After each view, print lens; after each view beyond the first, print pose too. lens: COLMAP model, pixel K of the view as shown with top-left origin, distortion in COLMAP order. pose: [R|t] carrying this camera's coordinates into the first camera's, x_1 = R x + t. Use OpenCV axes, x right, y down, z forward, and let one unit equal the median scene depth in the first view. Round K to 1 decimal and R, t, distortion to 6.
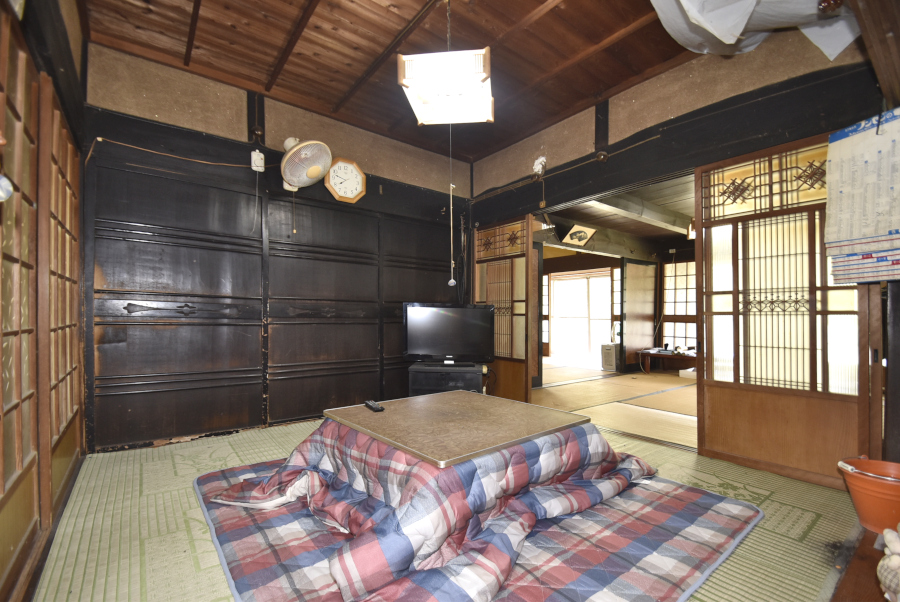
lens RADIAL K [[395.2, 0, 456.7], [0, 395.2, 321.0], [0, 0, 1]] dist [0.024202, -0.014155]
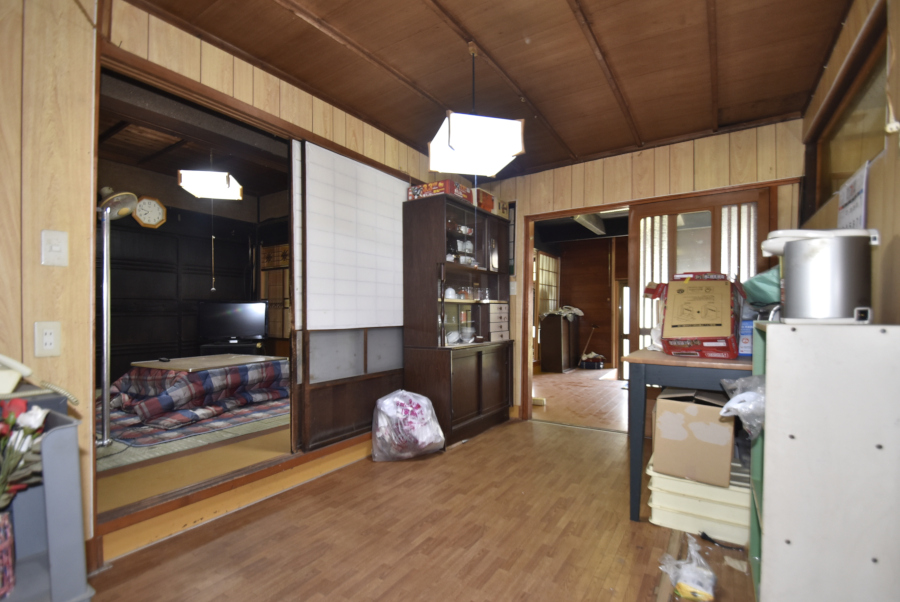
lens RADIAL K [[417.7, 0, 431.0], [0, 417.7, 311.6], [0, 0, 1]] dist [0.000843, 0.000039]
pose [[0.955332, -0.003238, 0.295518, 0.235974], [0.007192, 0.999899, -0.012296, 0.022725], [-0.295448, 0.013873, 0.955258, -0.706865]]
